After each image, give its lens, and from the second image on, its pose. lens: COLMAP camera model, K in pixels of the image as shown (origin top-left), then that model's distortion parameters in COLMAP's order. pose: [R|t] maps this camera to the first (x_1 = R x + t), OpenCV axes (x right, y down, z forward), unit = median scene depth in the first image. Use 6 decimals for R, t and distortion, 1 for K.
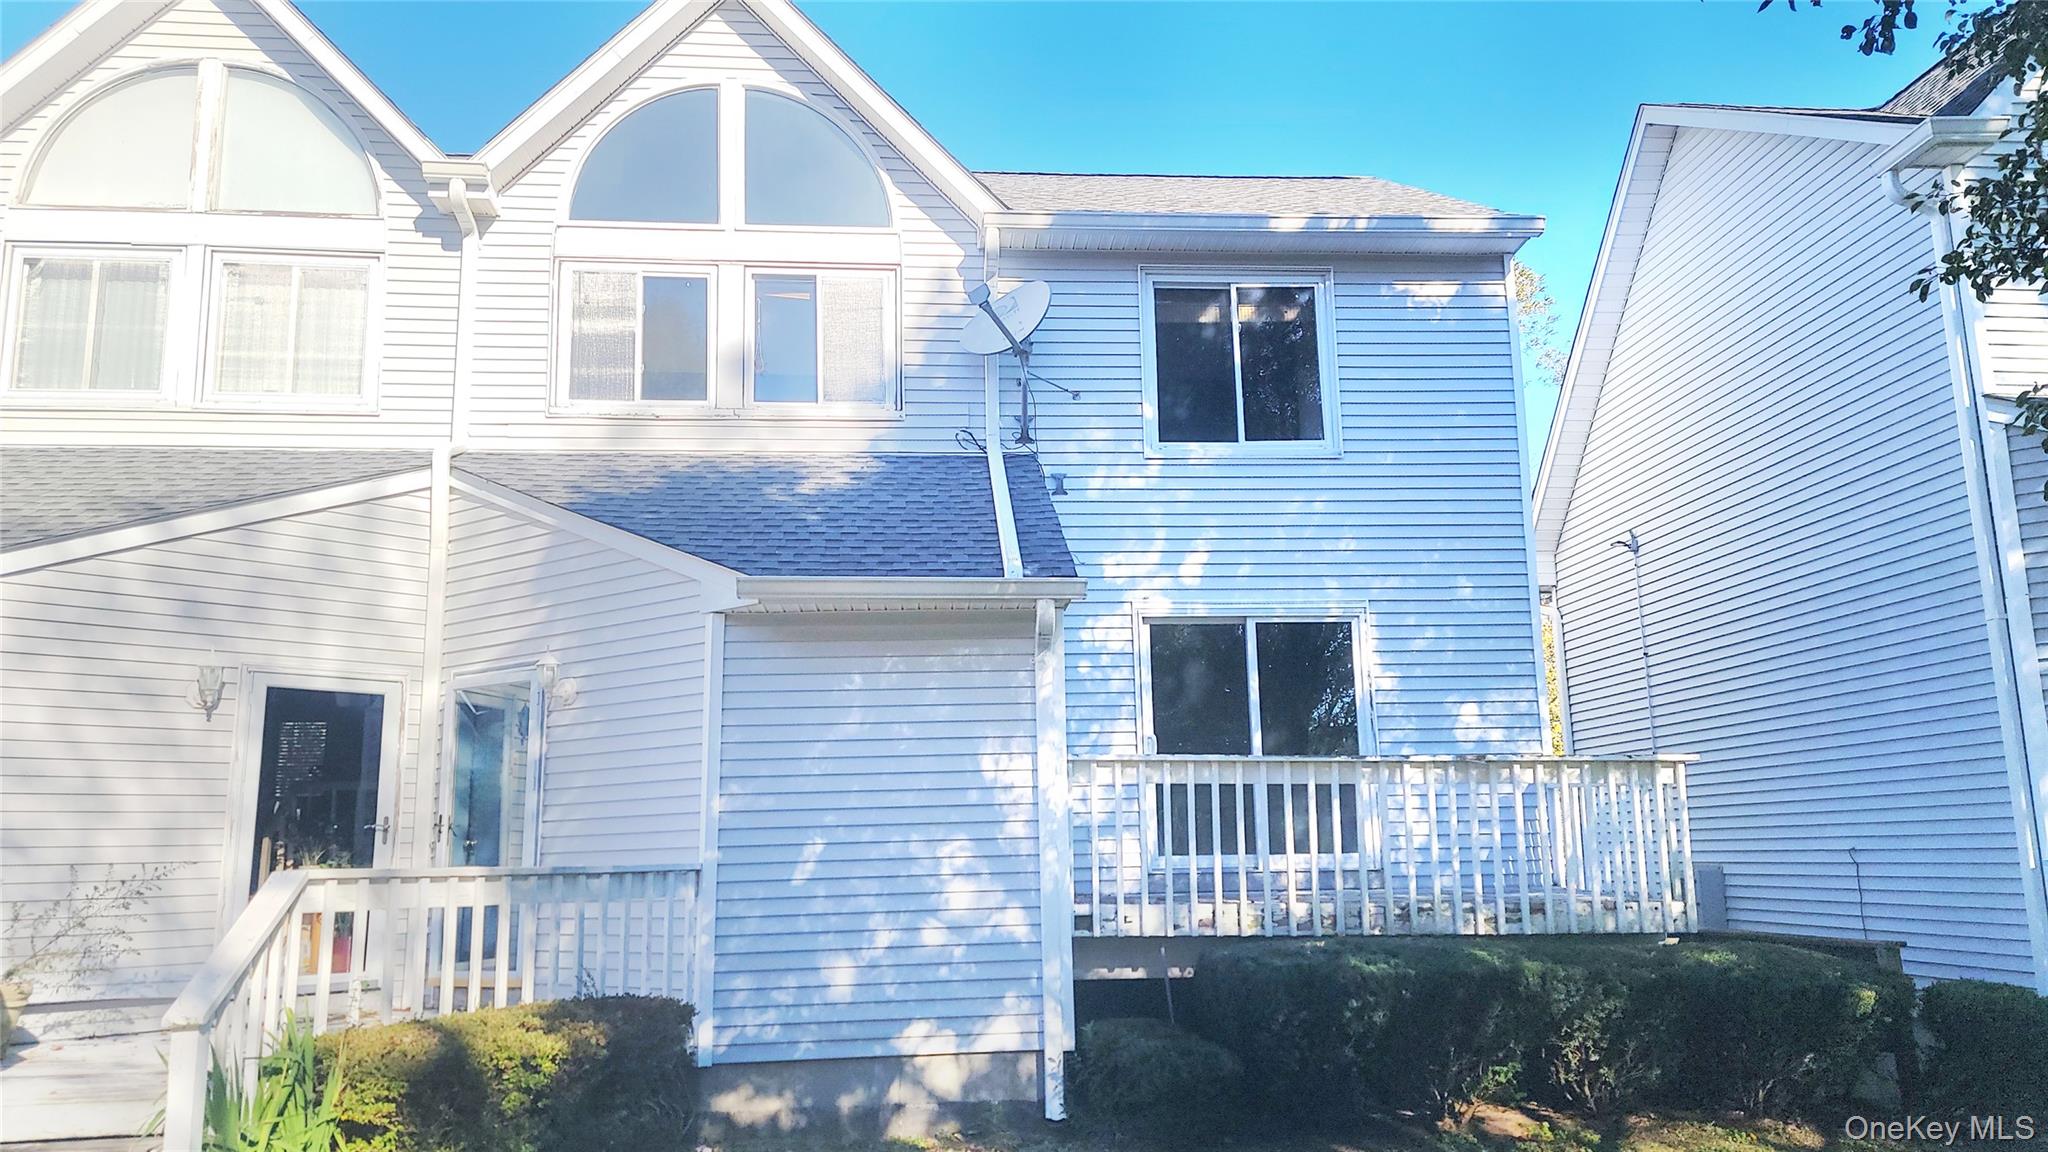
lens RADIAL K [[1386.8, 0, 1028.2], [0, 1386.8, 630.3], [0, 0, 1]] dist [0.132692, -0.000255]
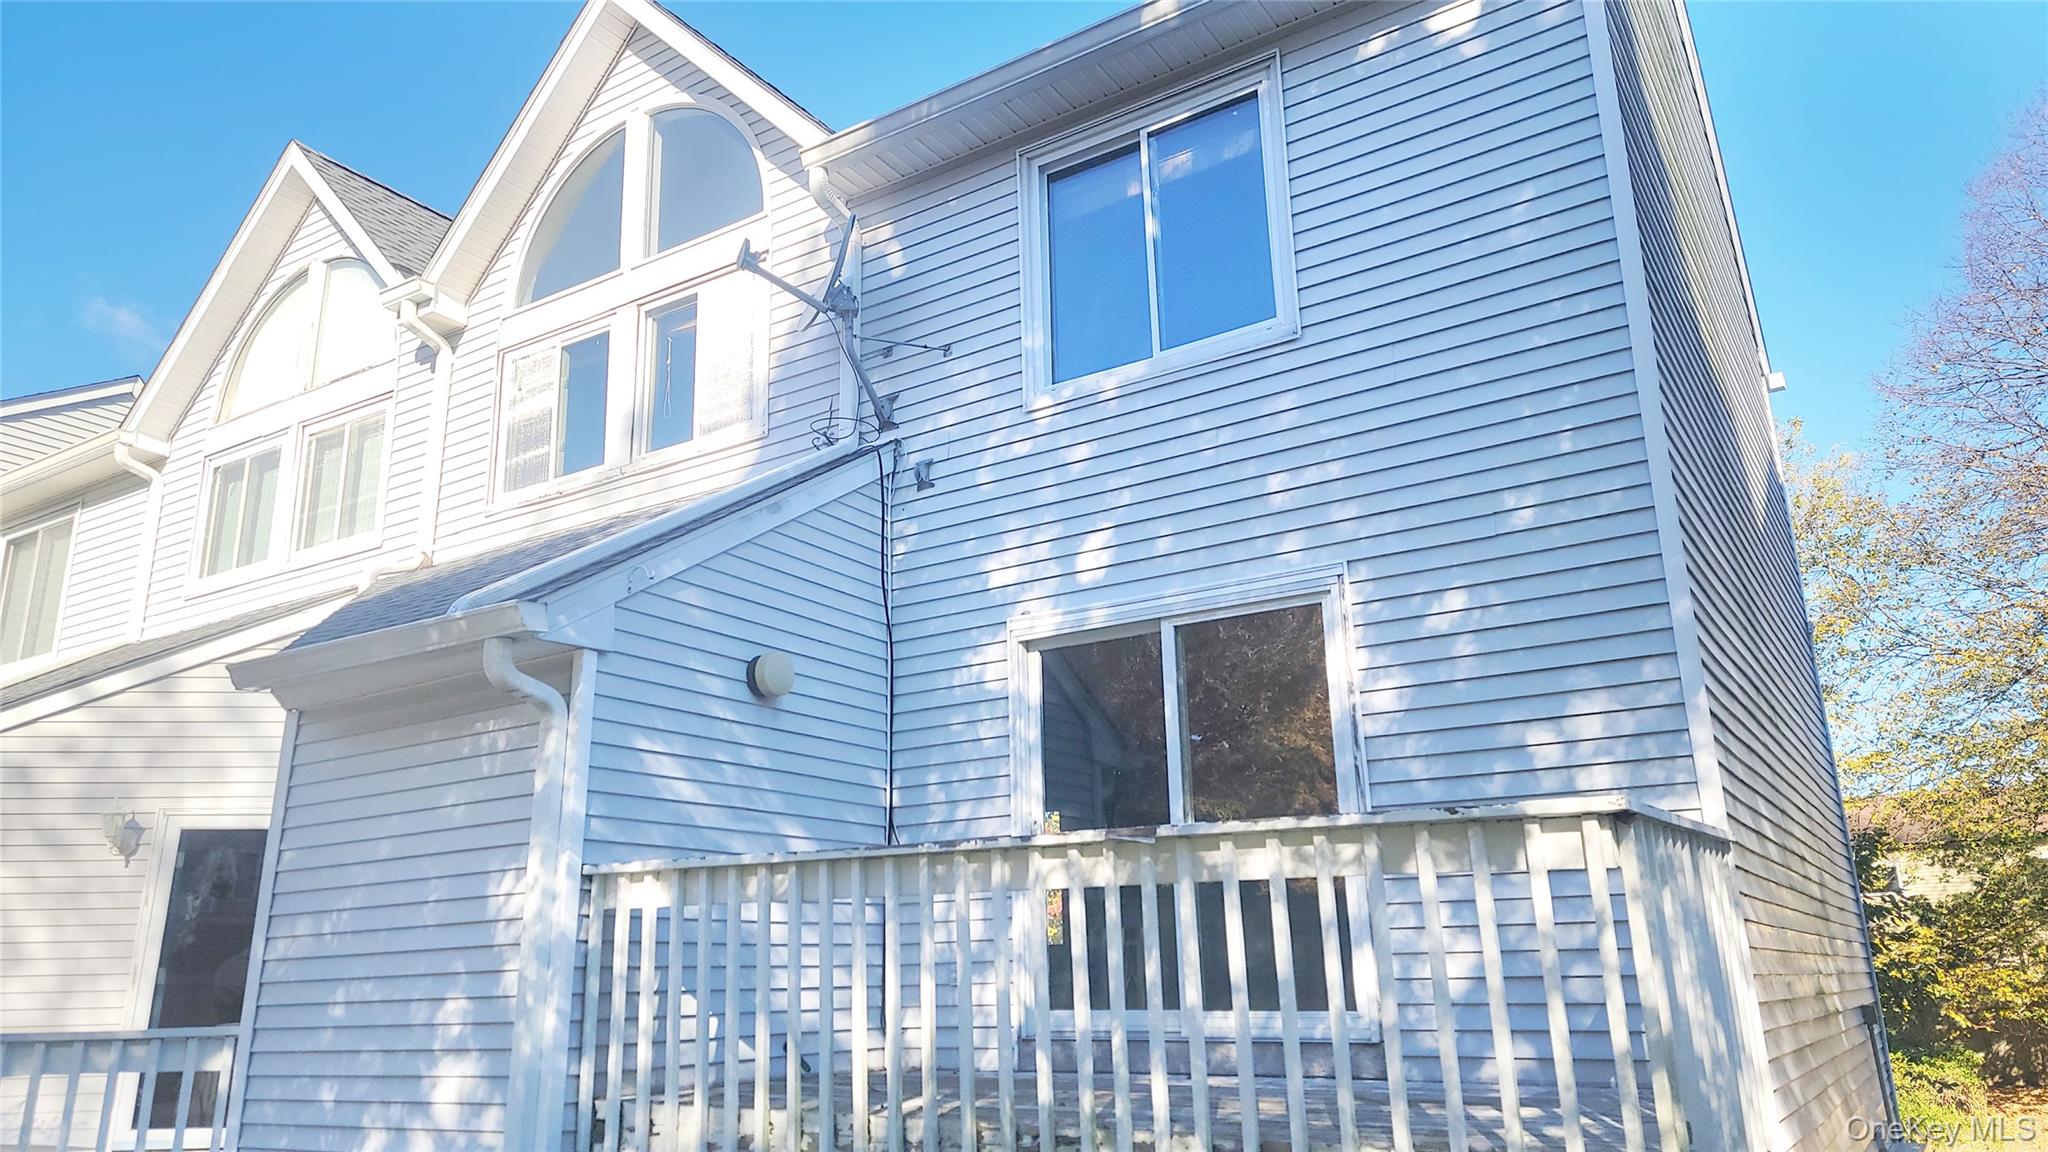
lens RADIAL K [[1415.3, 0, 1024.0], [0, 1415.3, 576.0], [0, 0, 1]] dist [0.082905, -0.002035]
pose [[0.786750, -0.160913, -0.595929, 0.495396], [0.099223, 0.985837, -0.135201, 0.052054], [0.609245, 0.047240, 0.791574, 0.454661]]
